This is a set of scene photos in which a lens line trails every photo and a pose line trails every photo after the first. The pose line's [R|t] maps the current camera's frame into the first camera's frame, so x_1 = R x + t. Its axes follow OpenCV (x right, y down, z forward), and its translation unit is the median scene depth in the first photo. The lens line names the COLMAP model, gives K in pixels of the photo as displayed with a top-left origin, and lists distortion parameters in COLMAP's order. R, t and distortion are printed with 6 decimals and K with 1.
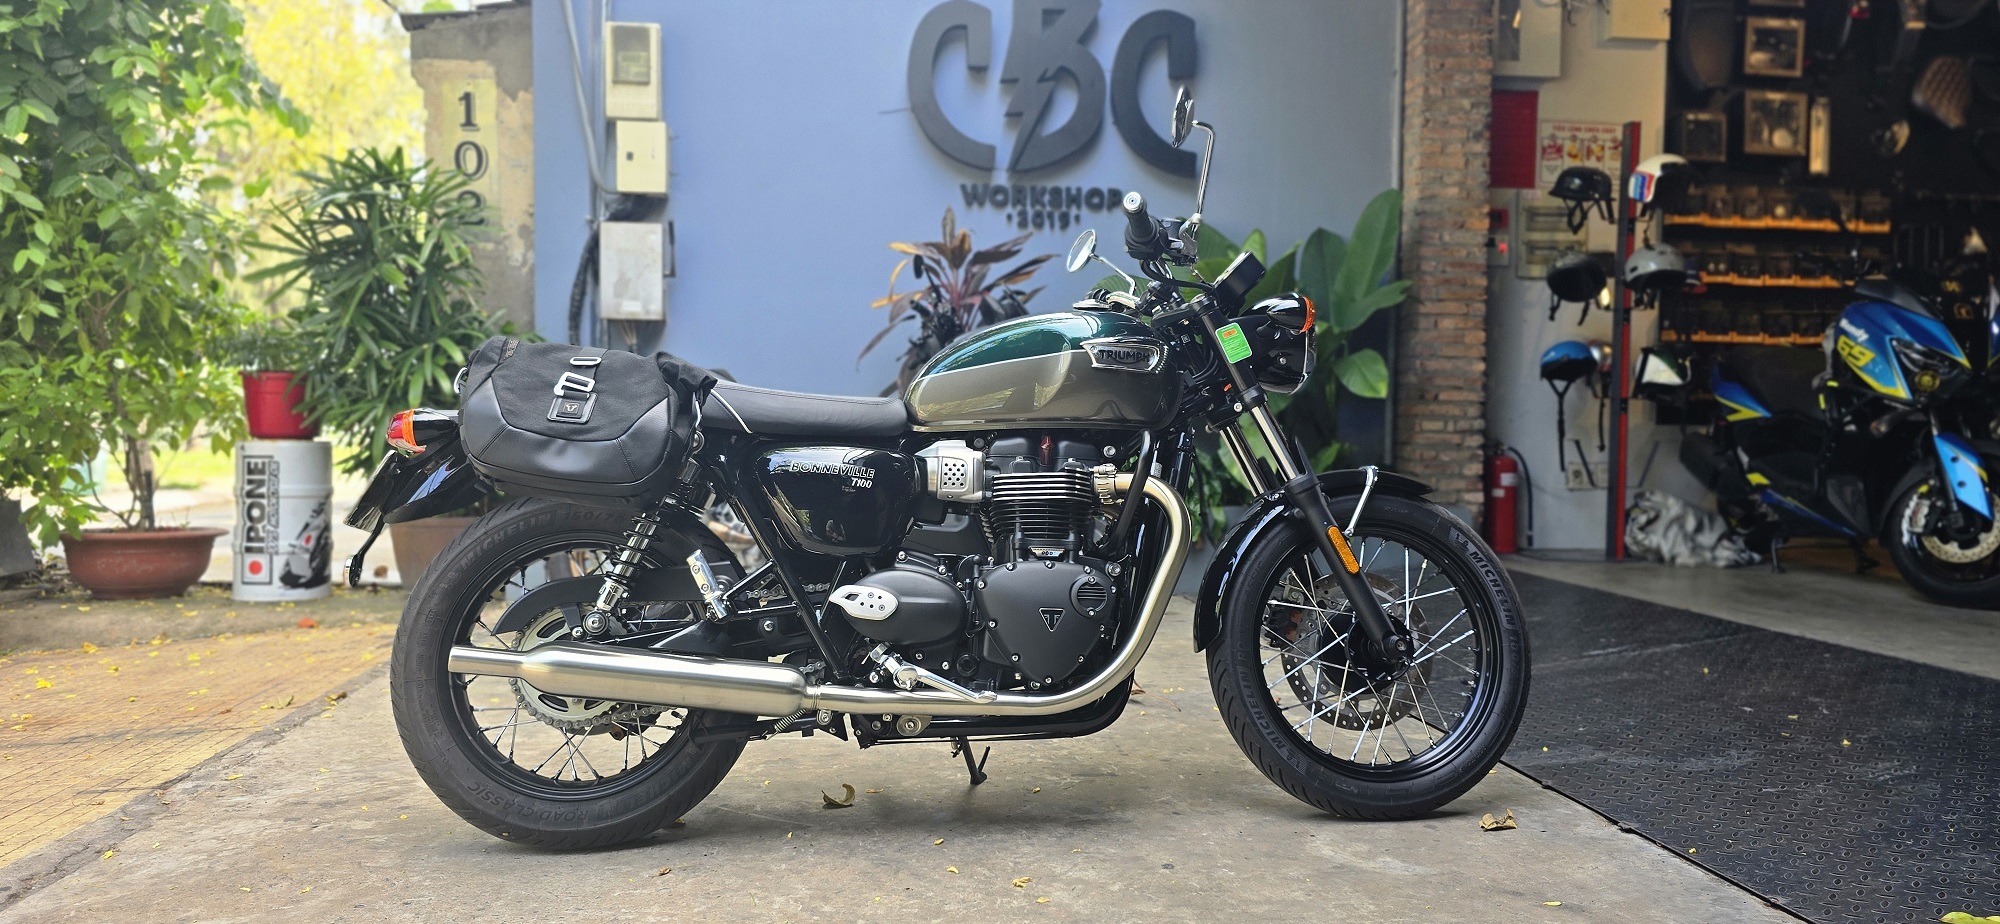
lens RADIAL K [[1368.7, 0, 1000.0], [0, 1368.7, 462.0], [0, 0, 1]] dist [0.000105, -0.000430]
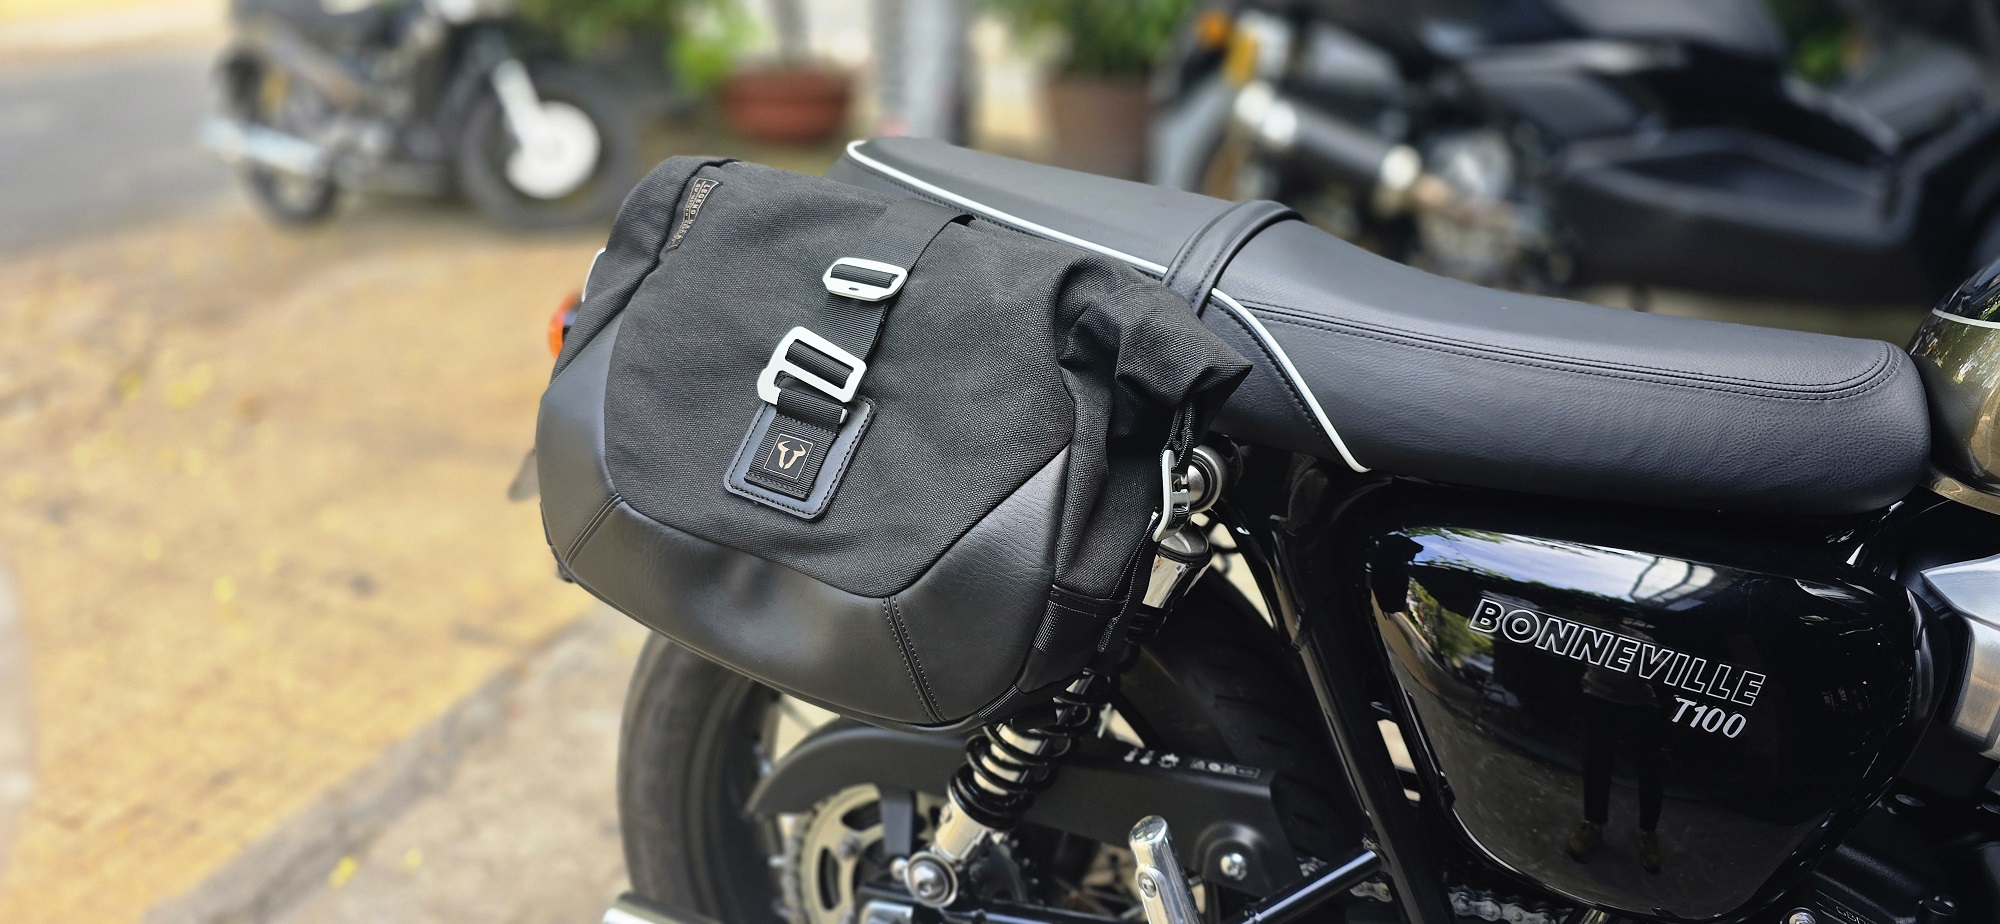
lens RADIAL K [[1368.7, 0, 1000.0], [0, 1368.7, 462.0], [0, 0, 1]] dist [0.000105, -0.000430]
pose [[0.852074, 0.207024, -0.480739, -0.108176], [0.006174, 0.914418, 0.404725, -0.169602], [0.523384, -0.347824, 0.777874, 0.756295]]
